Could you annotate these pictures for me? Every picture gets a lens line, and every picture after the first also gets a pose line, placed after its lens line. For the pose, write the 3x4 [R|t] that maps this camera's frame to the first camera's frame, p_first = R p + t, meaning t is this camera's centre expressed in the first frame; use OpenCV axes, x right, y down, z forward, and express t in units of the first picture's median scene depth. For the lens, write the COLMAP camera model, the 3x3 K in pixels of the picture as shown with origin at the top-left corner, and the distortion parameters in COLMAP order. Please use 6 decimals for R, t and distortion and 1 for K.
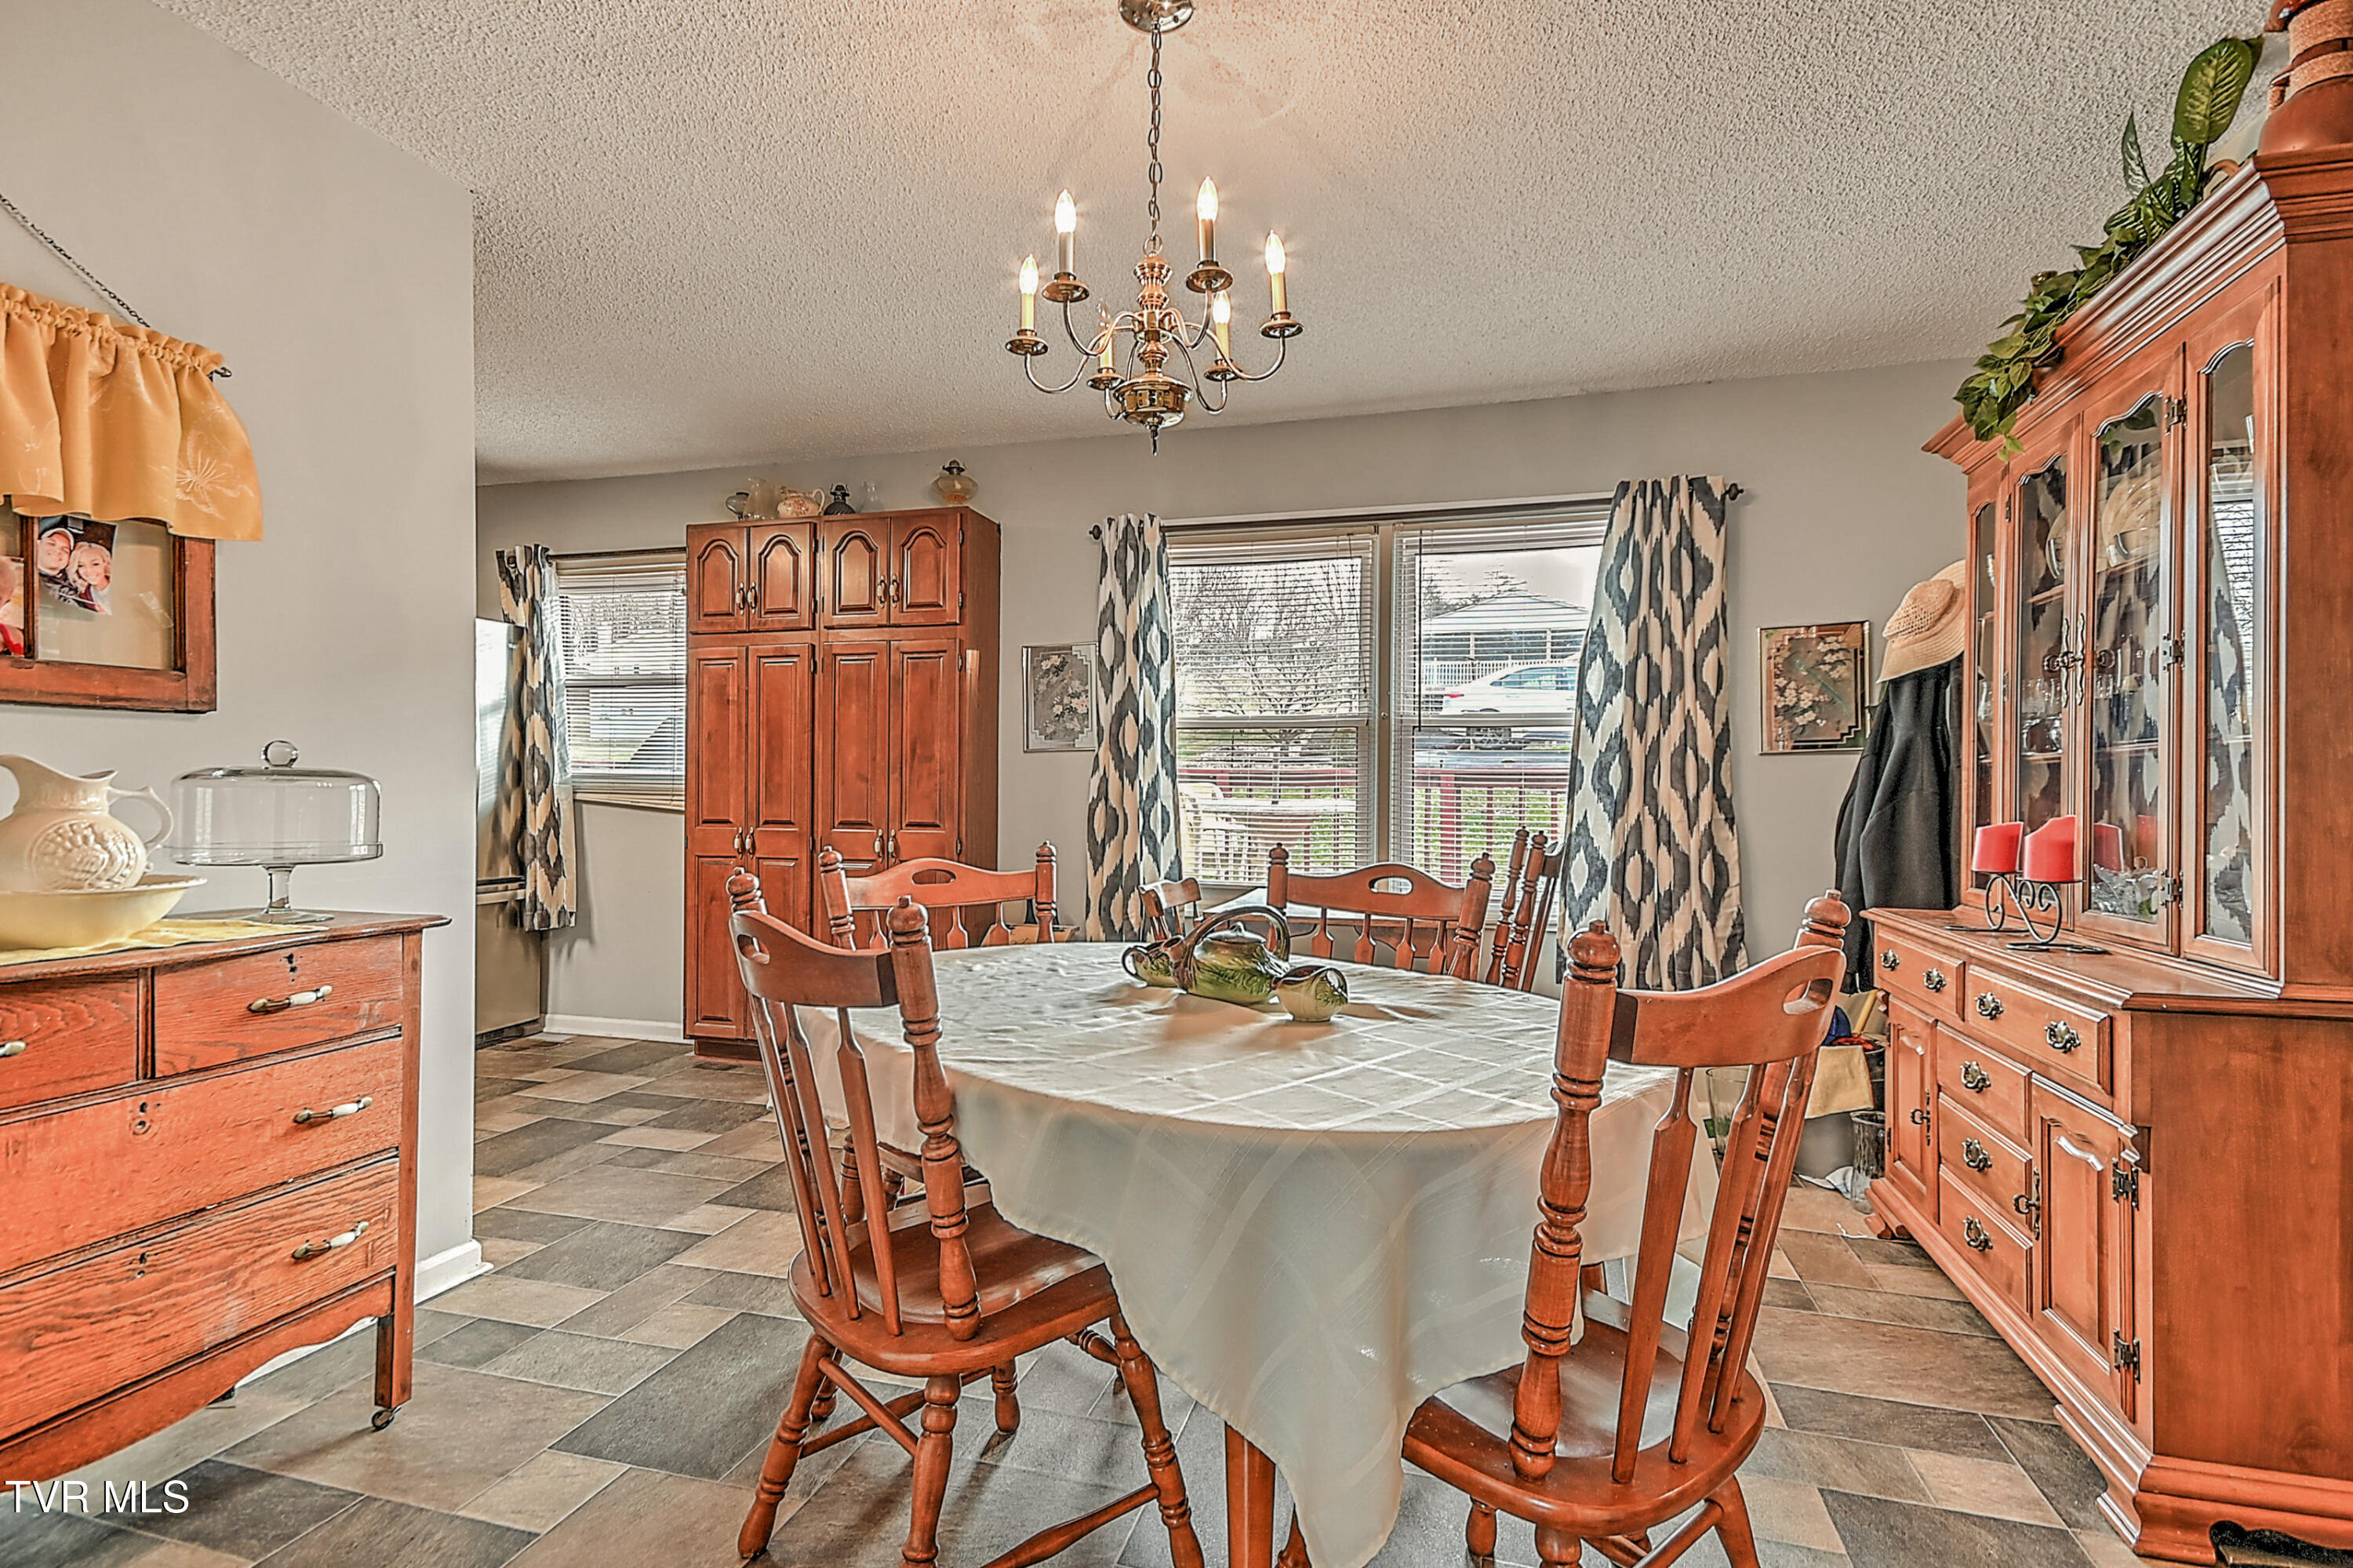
lens RADIAL K [[1131.7, 0, 1178.5], [0, 1131.7, 776.6], [0, 0, 1]] dist [0.020225, -0.003025]
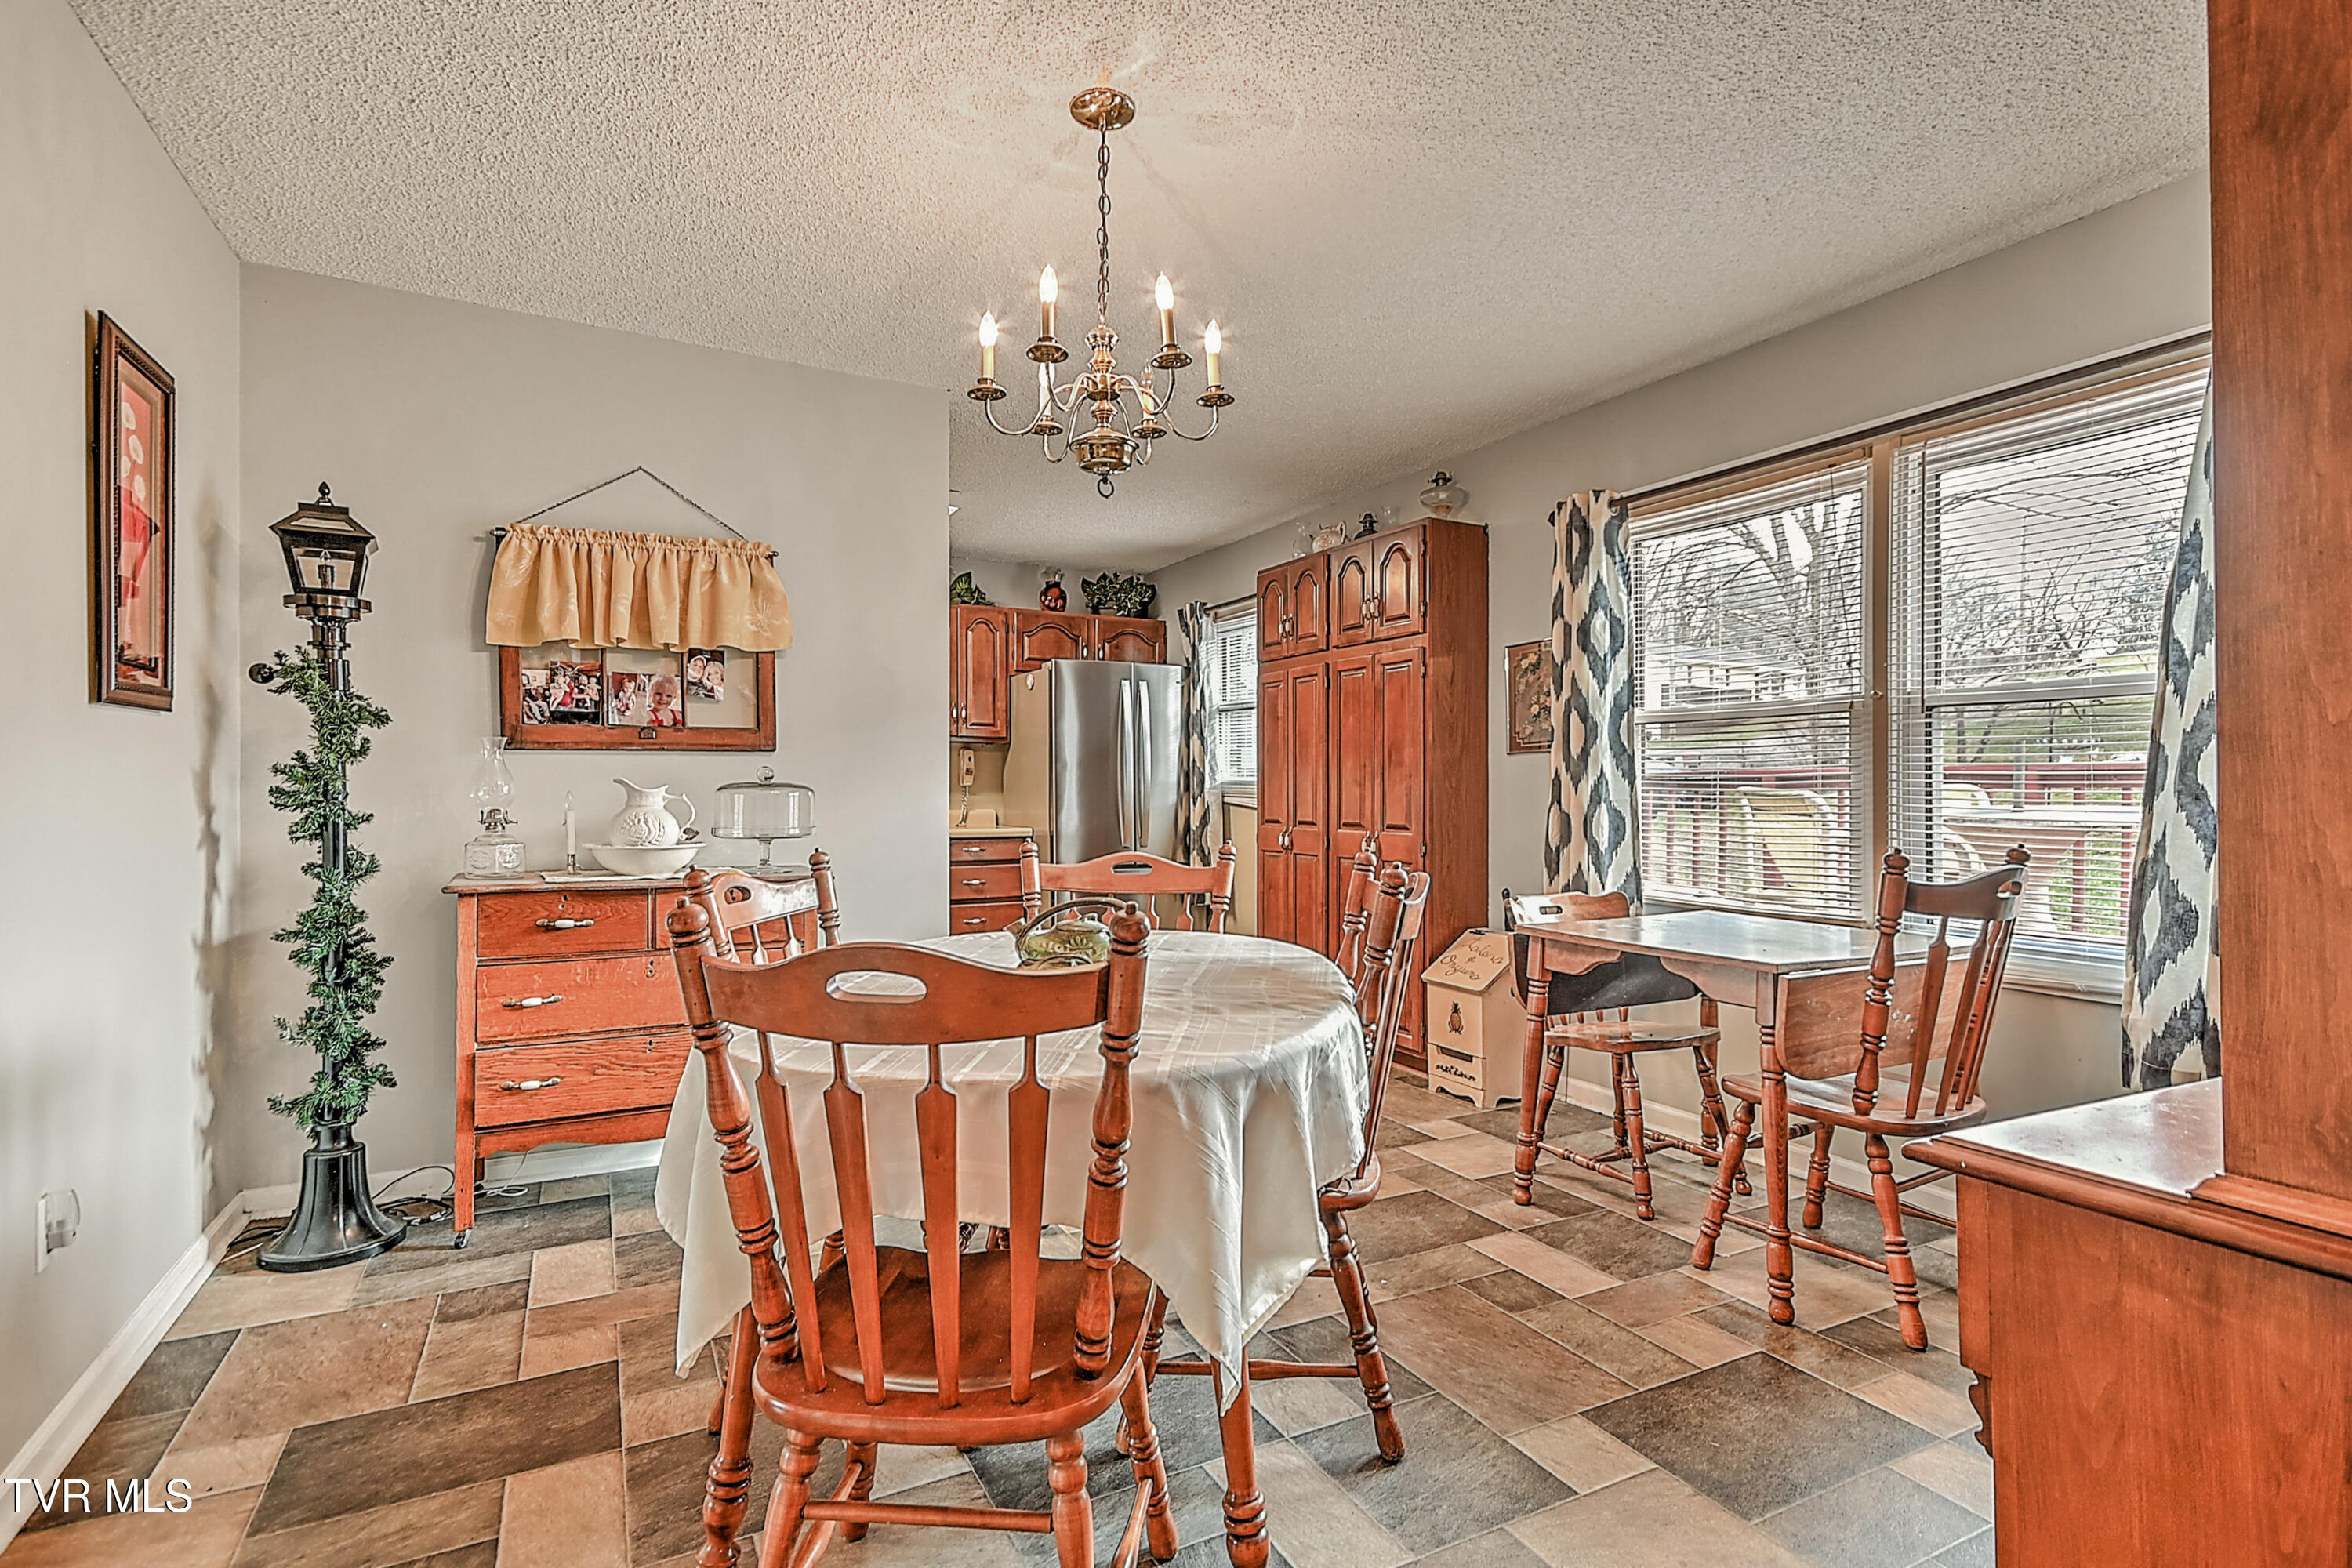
lens RADIAL K [[1131.2, 0, 1155.3], [0, 1131.2, 767.8], [0, 0, 1]] dist [0.020225, -0.003025]
pose [[0.685164, -0.019622, -0.728125, 0.402954], [0.011580, 0.999804, -0.016047, 0.002065], [0.728297, 0.002564, 0.685257, 0.124243]]
